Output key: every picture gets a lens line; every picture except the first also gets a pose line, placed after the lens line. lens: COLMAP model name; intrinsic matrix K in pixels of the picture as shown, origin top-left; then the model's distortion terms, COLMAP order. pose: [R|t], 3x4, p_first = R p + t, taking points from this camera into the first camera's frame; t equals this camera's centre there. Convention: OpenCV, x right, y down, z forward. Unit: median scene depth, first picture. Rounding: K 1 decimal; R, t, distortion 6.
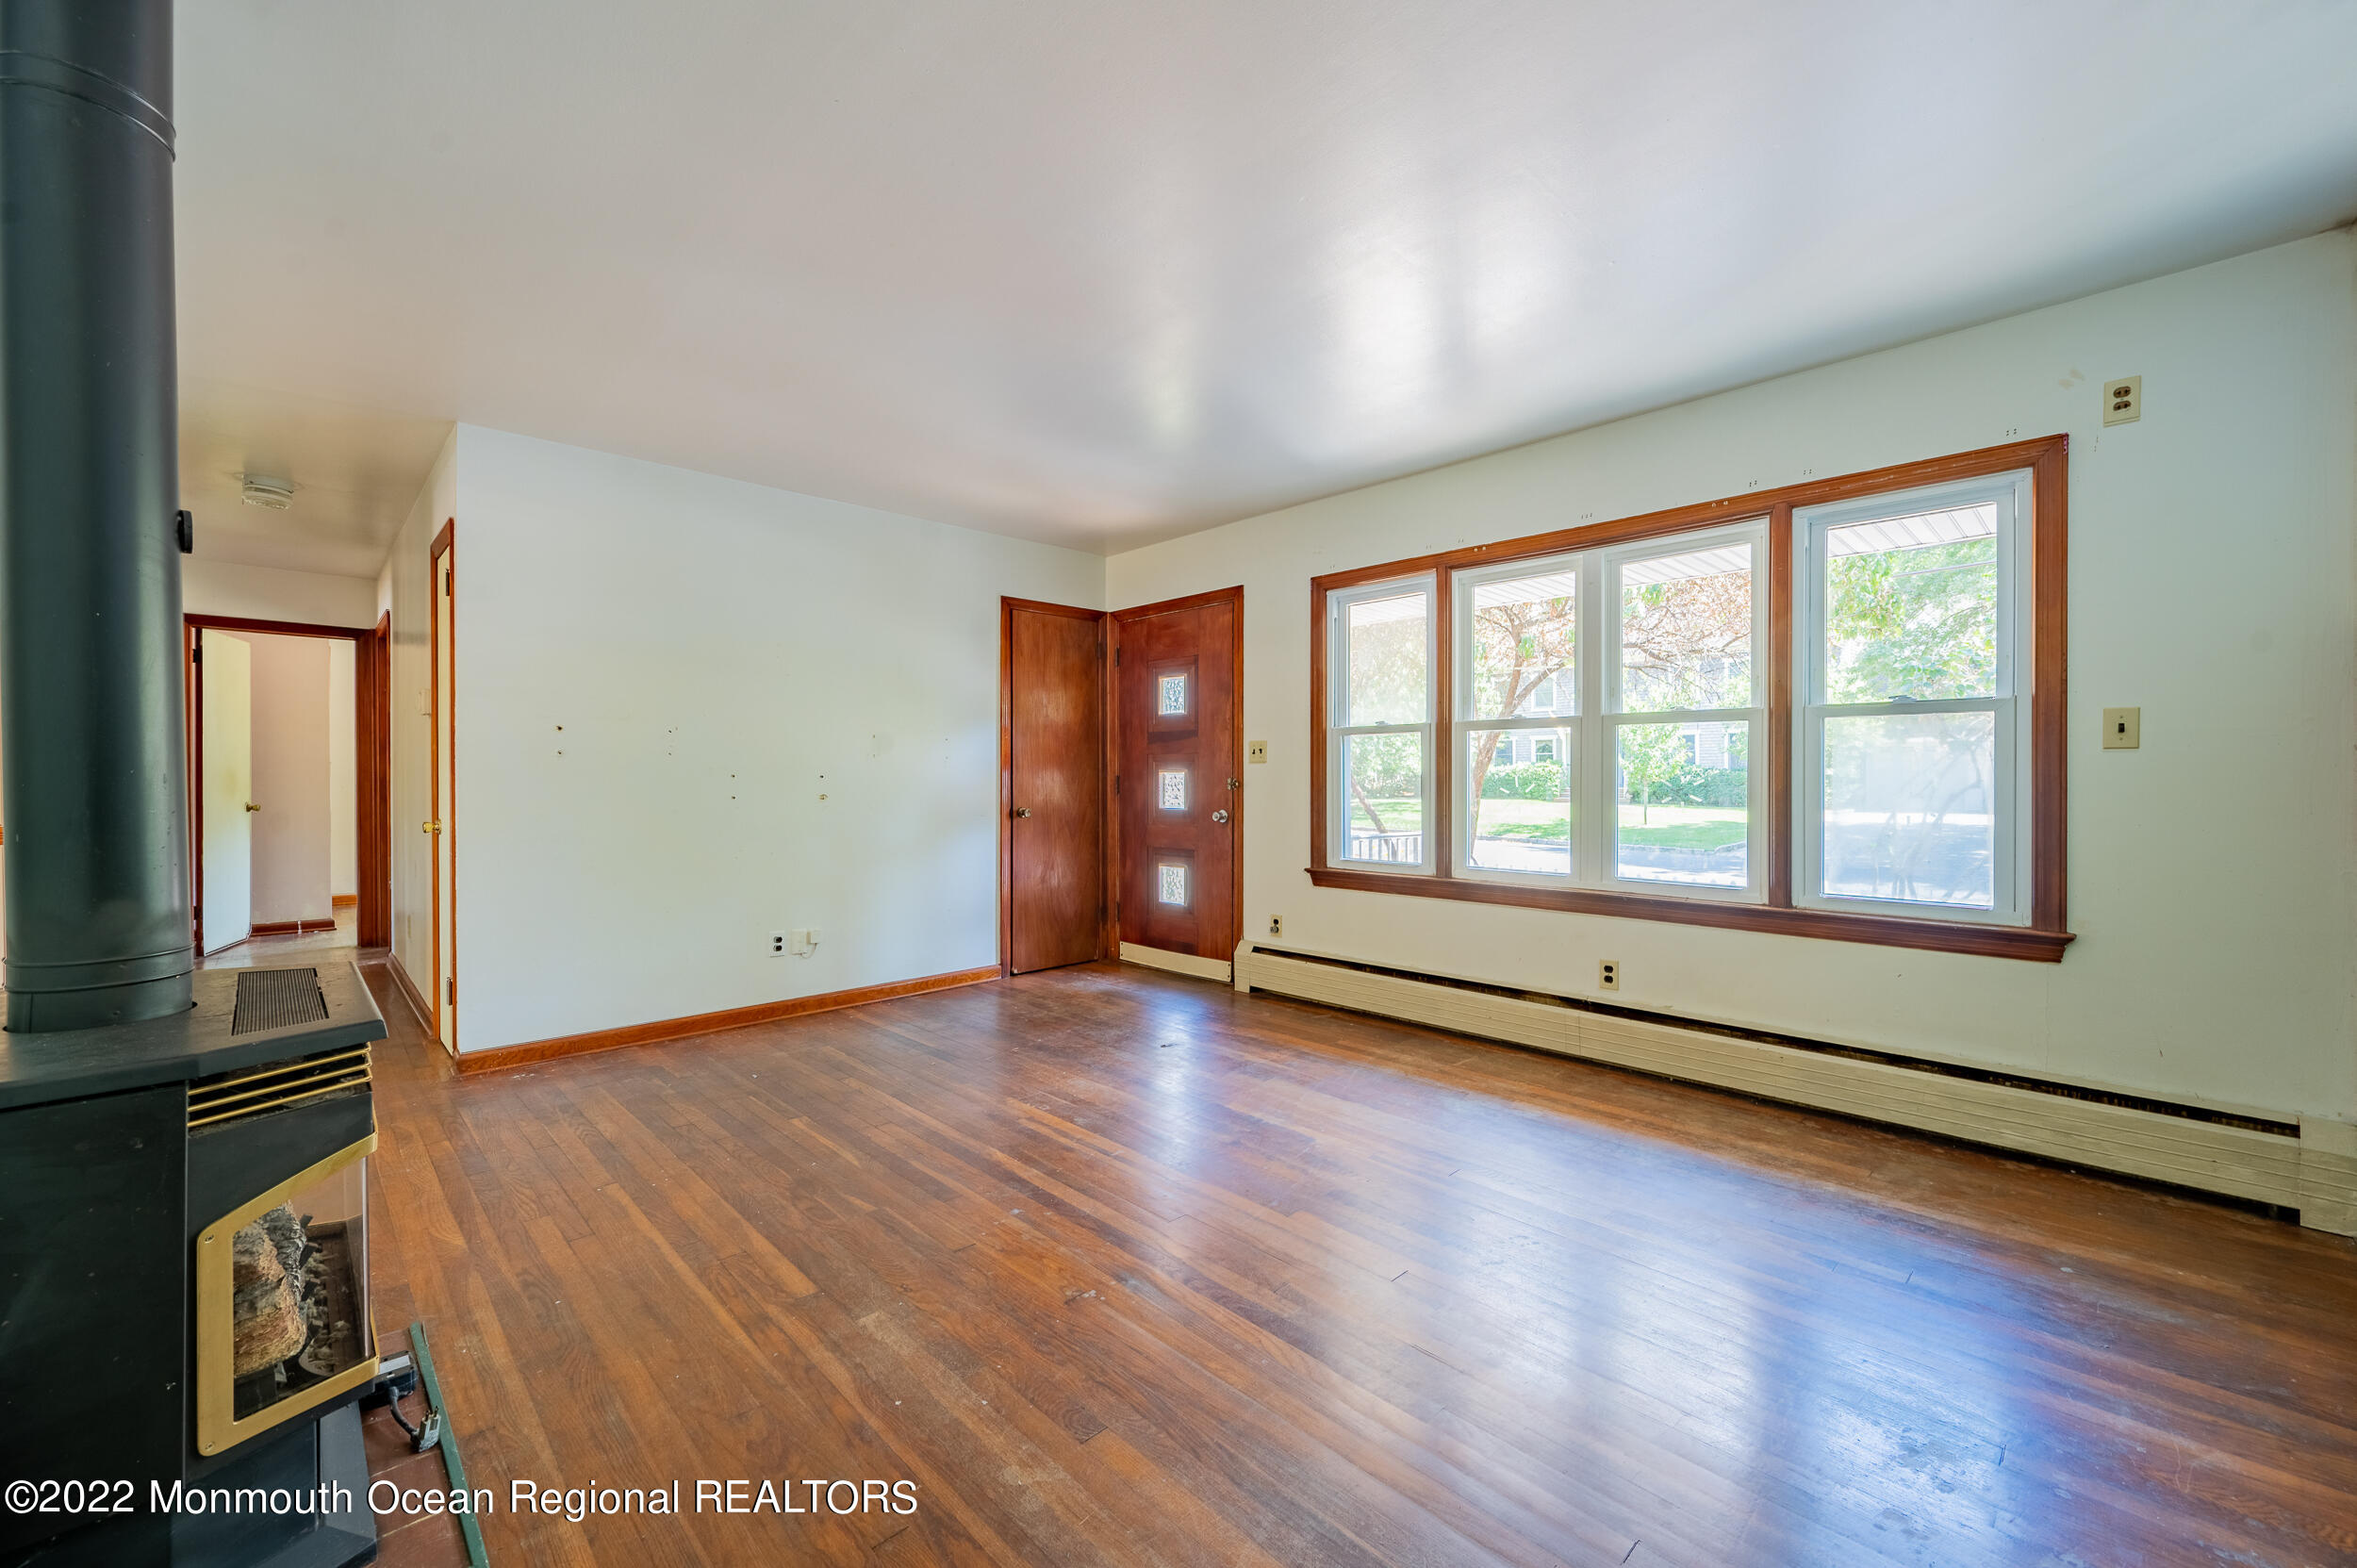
lens RADIAL K [[941.8, 0, 1183.4], [0, 941.8, 781.4], [0, 0, 1]] dist [0.004112, 0.000363]
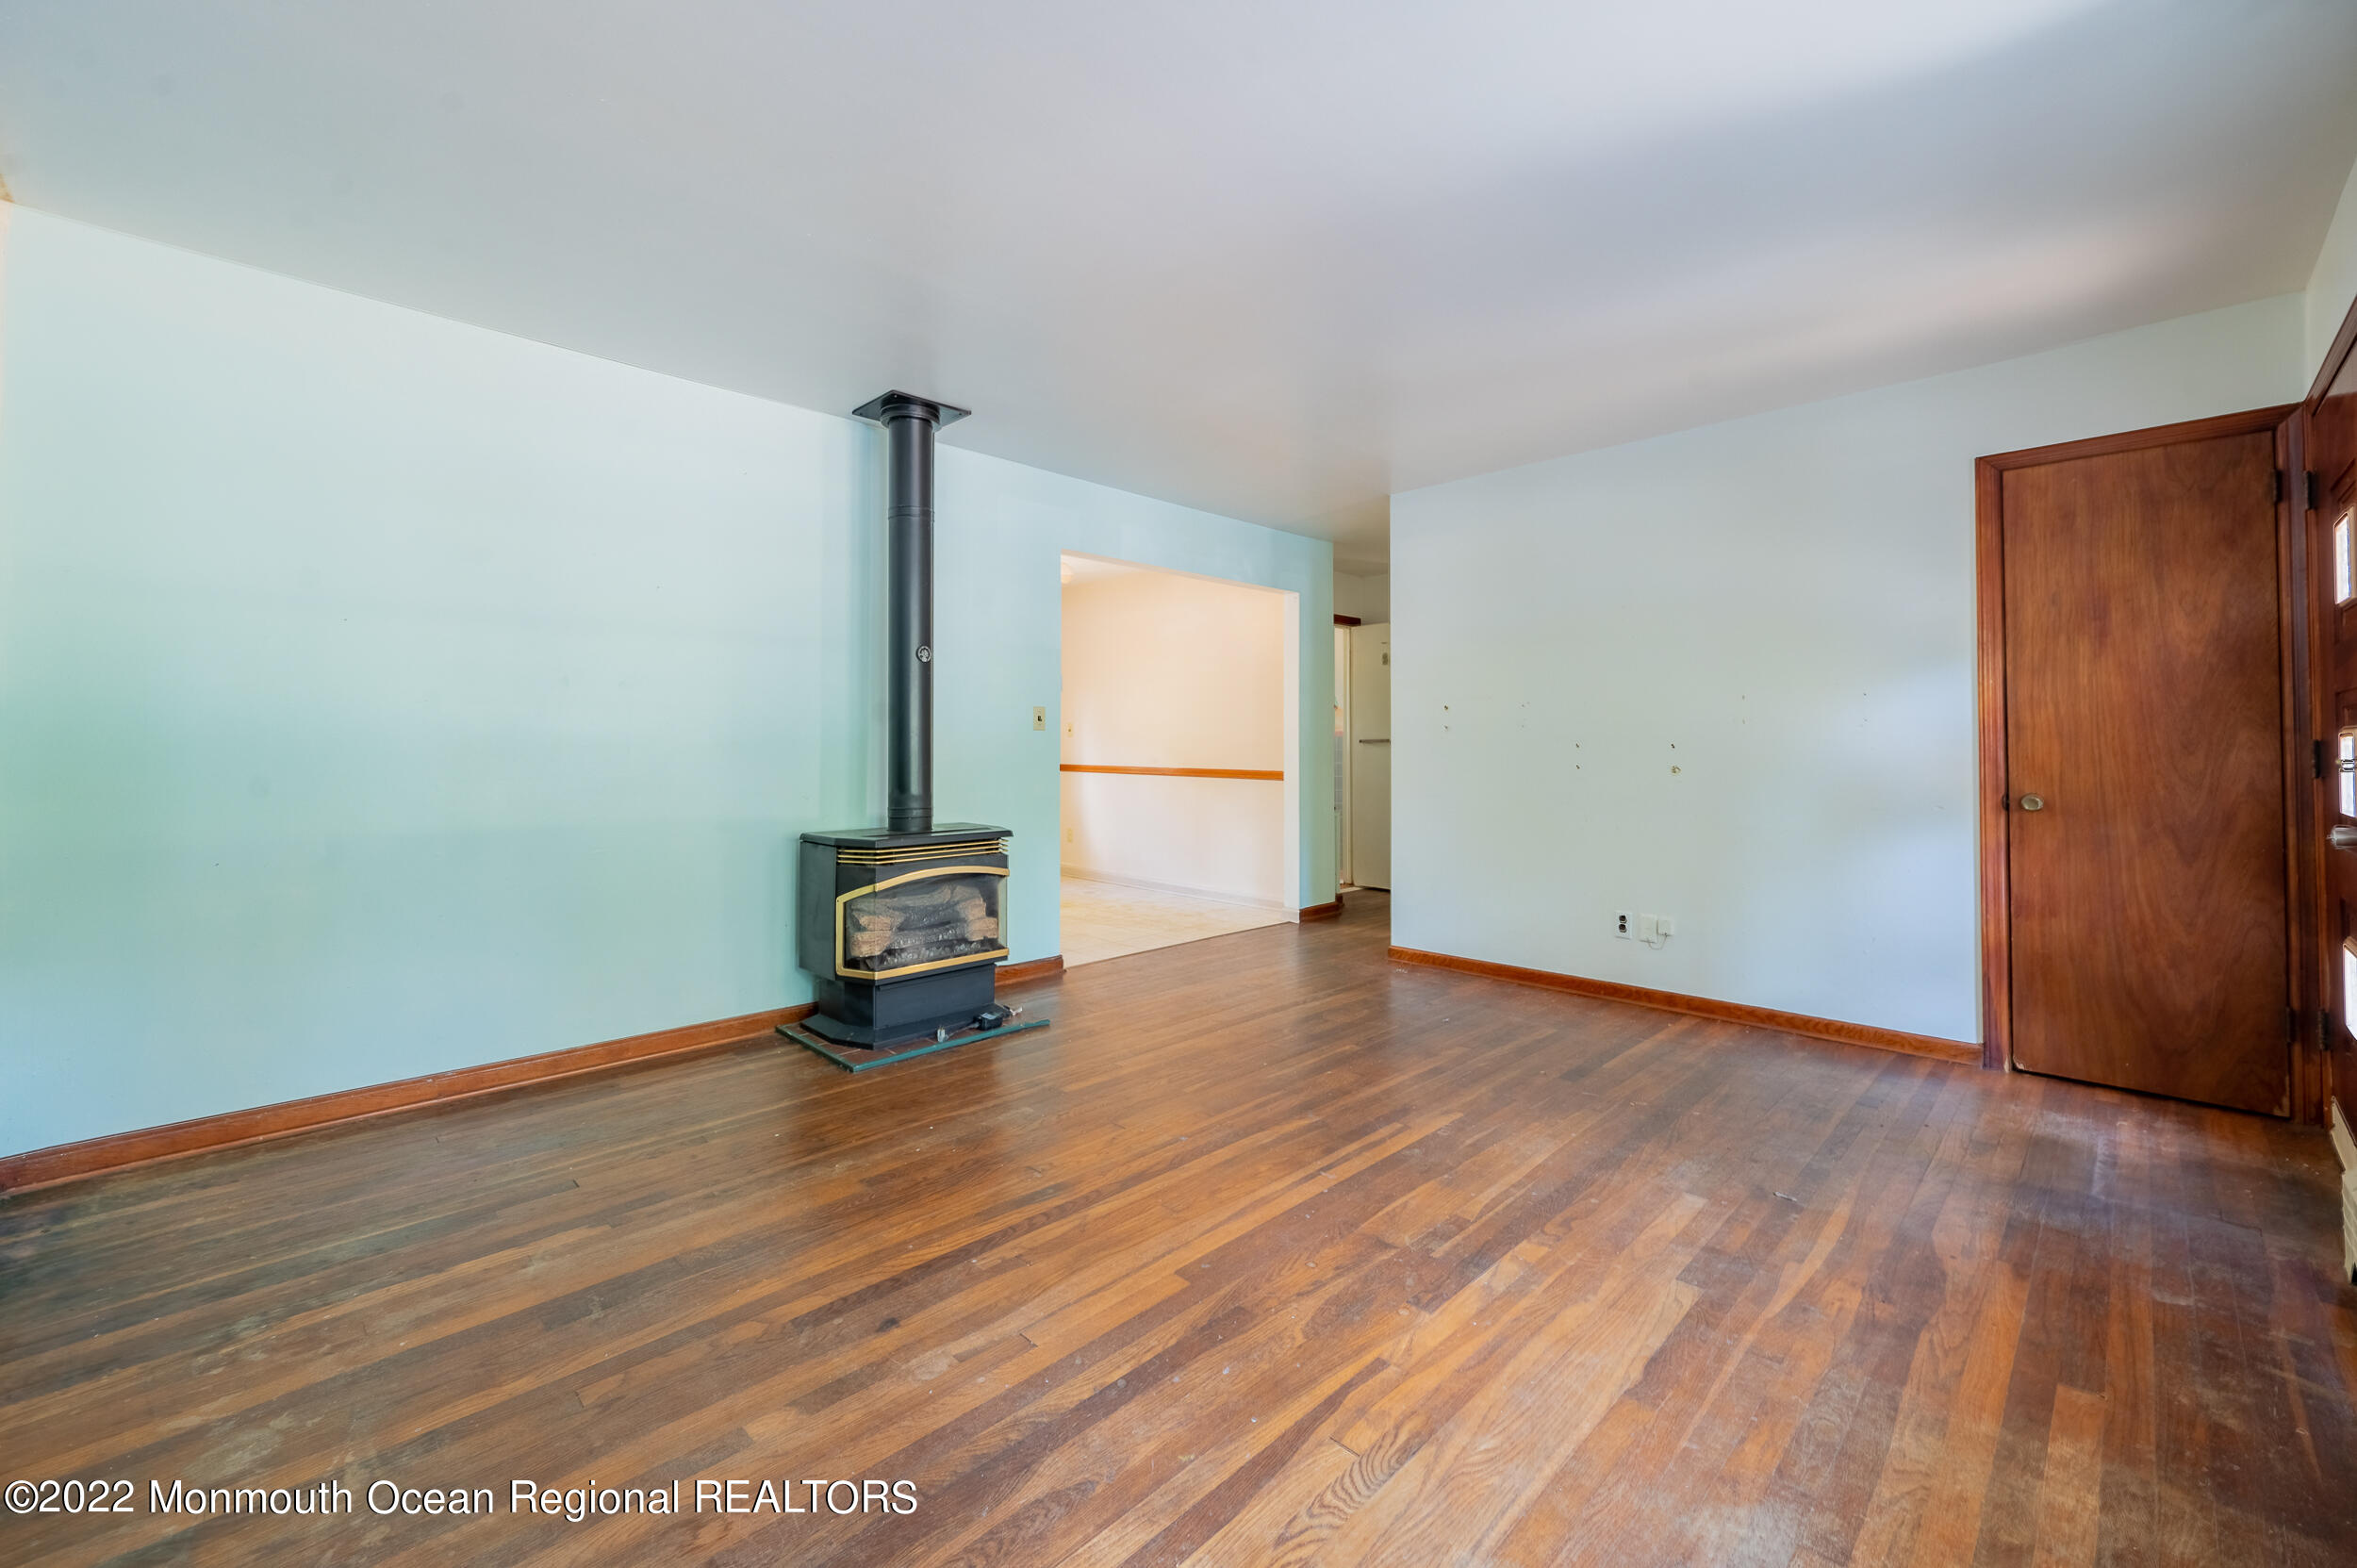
lens RADIAL K [[941.8, 0, 1159.4], [0, 941.8, 740.2], [0, 0, 1]] dist [0.004112, 0.000363]
pose [[-0.007239, -0.011661, -0.999906, 0.594757], [-0.001881, 0.999930, -0.011647, 0.001182], [0.999972, 0.001796, -0.007260, 0.623276]]
